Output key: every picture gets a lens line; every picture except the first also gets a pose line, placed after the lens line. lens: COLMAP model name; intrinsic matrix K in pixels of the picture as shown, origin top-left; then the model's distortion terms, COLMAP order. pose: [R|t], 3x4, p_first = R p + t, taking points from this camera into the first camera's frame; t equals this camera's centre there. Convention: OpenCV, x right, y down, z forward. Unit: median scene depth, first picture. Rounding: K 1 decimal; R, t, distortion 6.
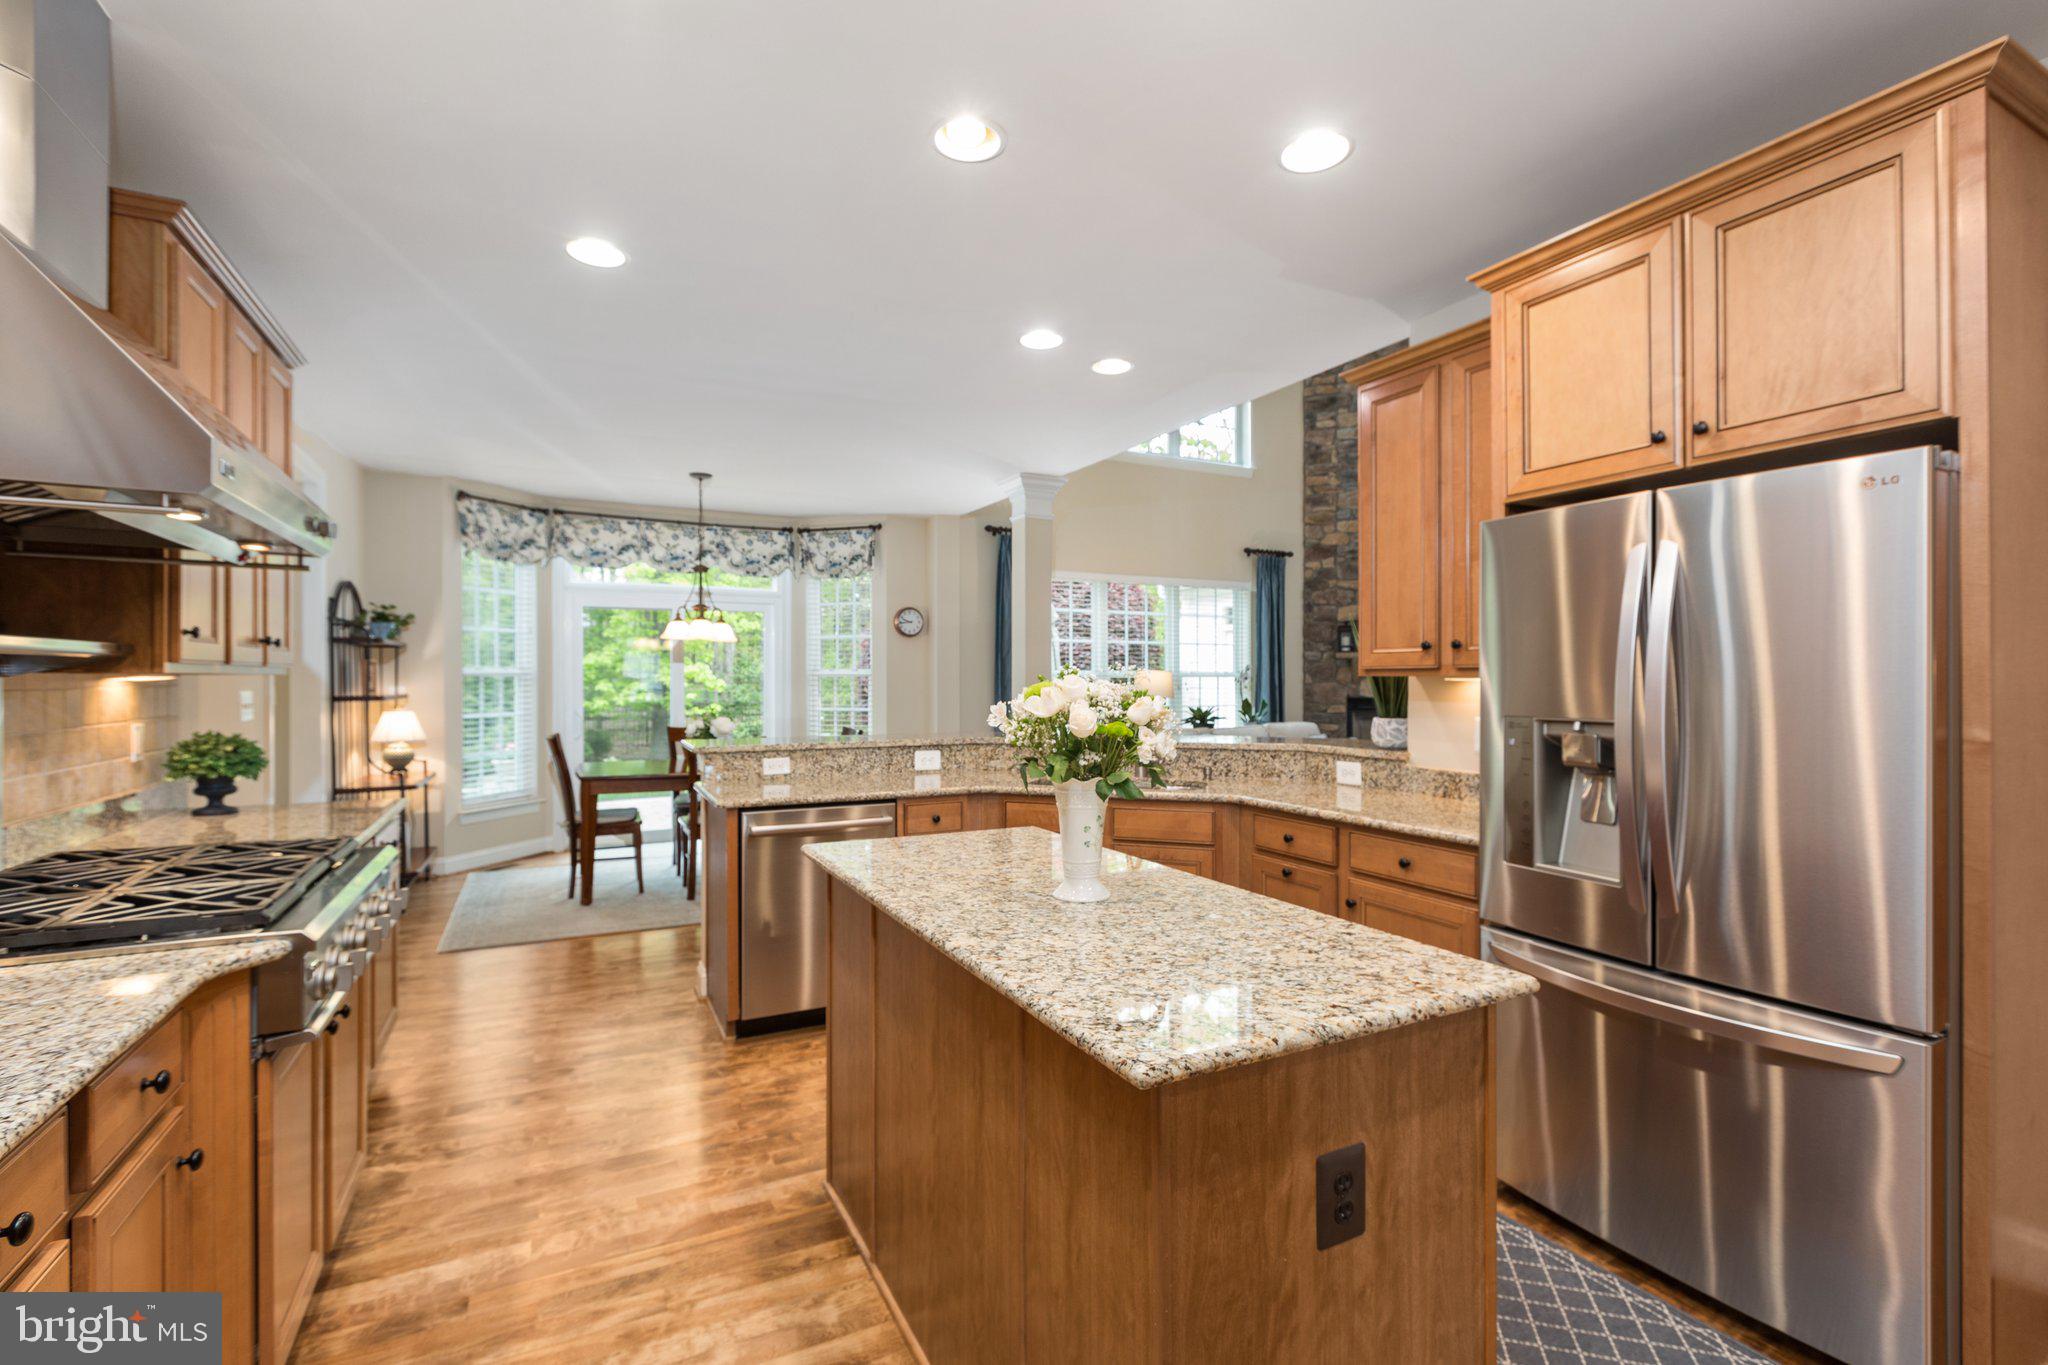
lens RADIAL K [[909.0, 0, 1016.0], [0, 909.0, 689.0], [0, 0, 1]] dist [0.000555, -0.001156]
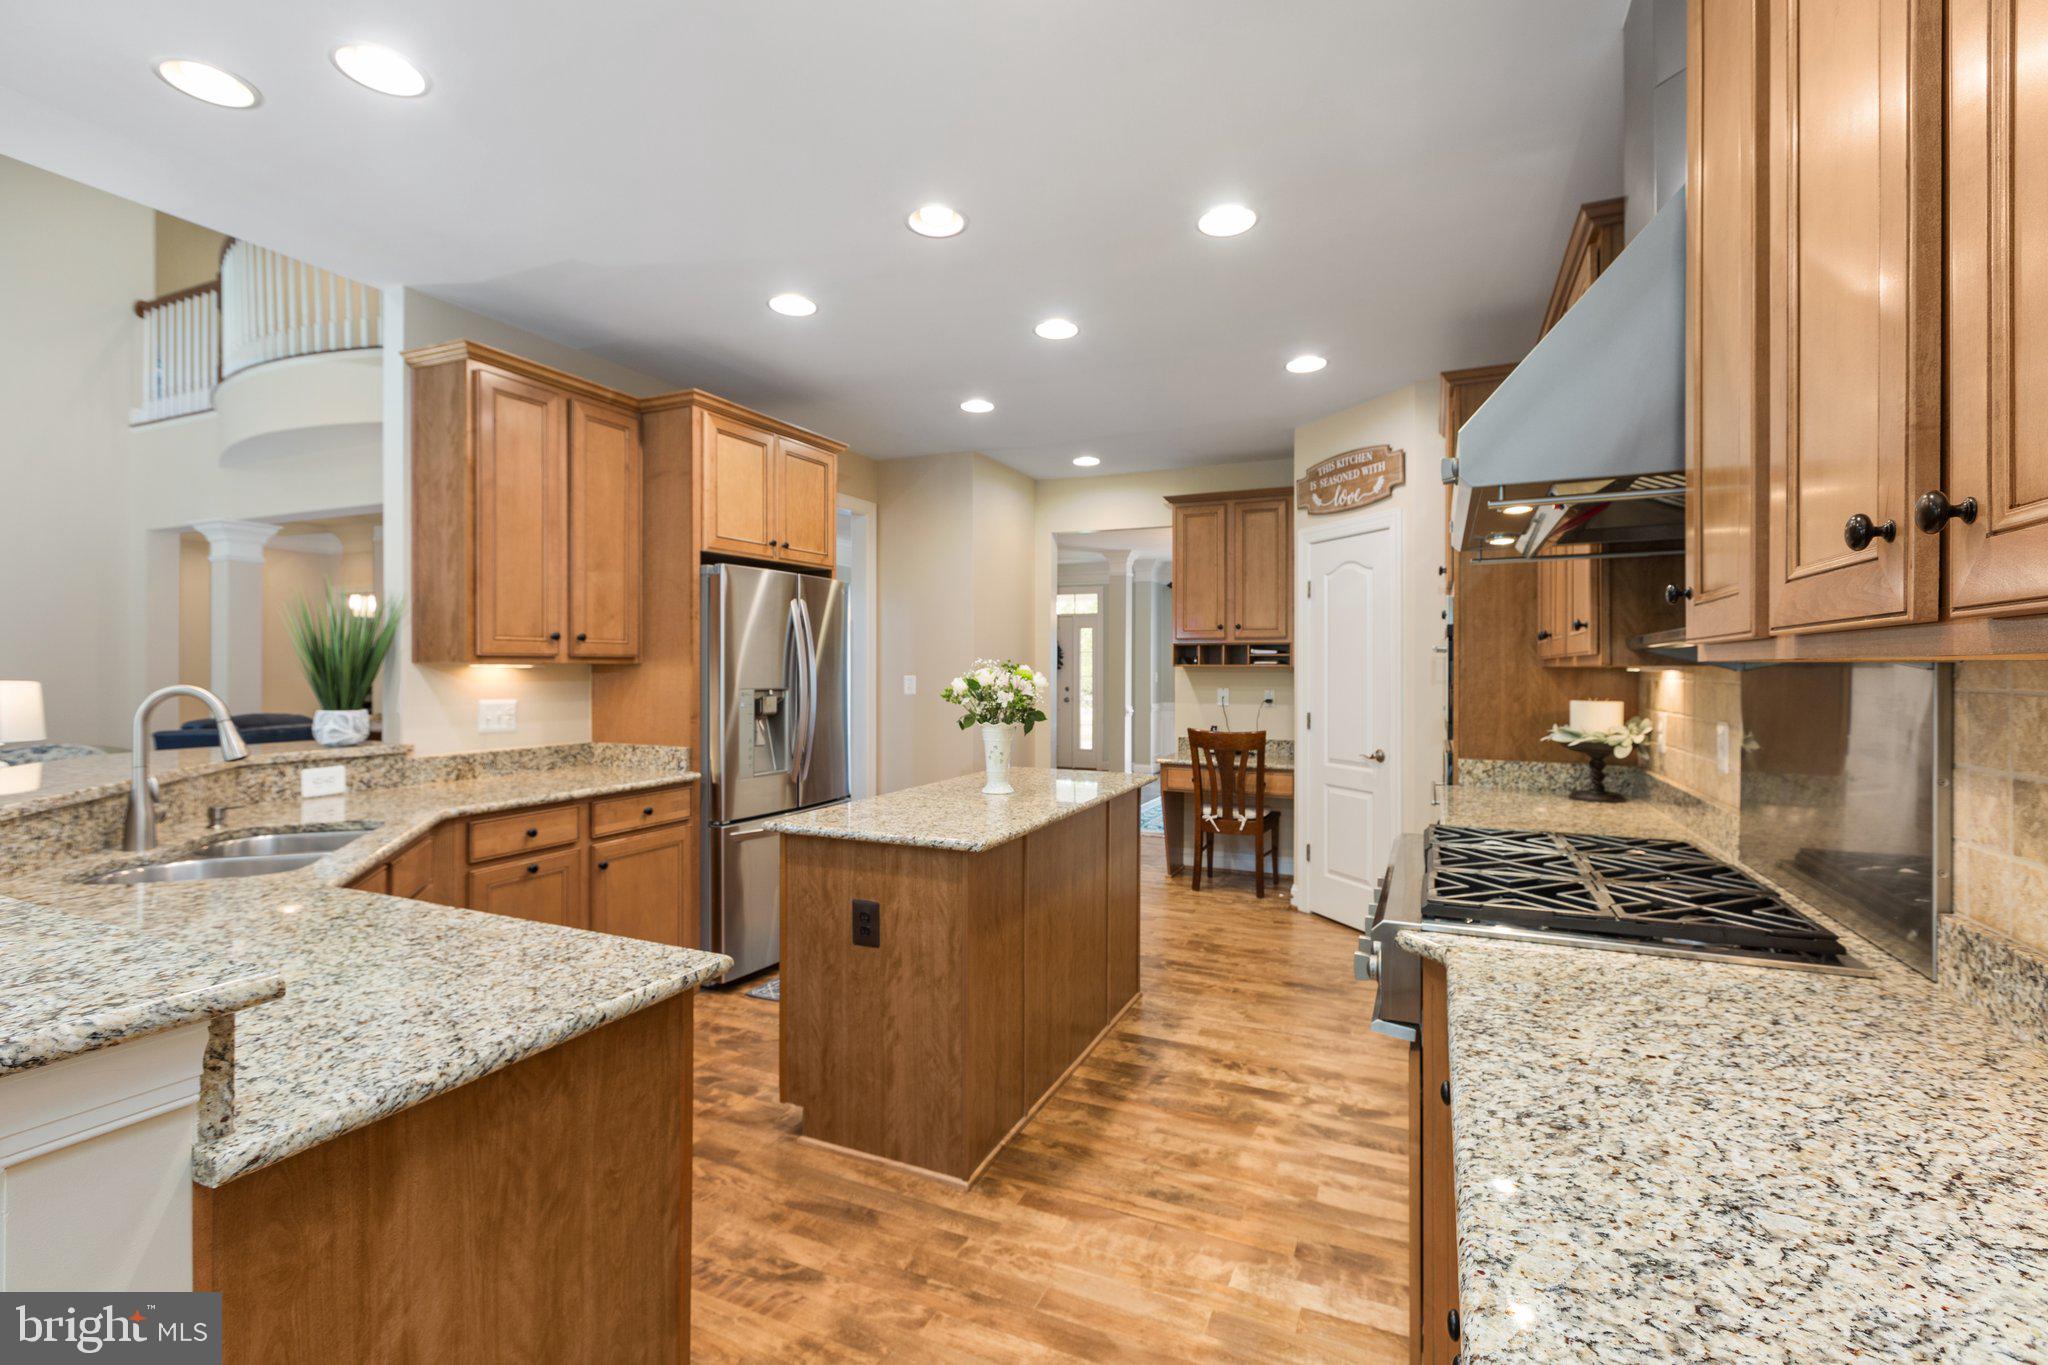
lens RADIAL K [[909.0, 0, 1015.5], [0, 909.0, 667.4], [0, 0, 1]] dist [0.000555, -0.001156]
pose [[-0.625928, -0.002068, 0.779878, -0.747082], [0.003085, 0.999982, 0.005128, -0.013326], [-0.779875, 0.005616, -0.625911, 1.168284]]
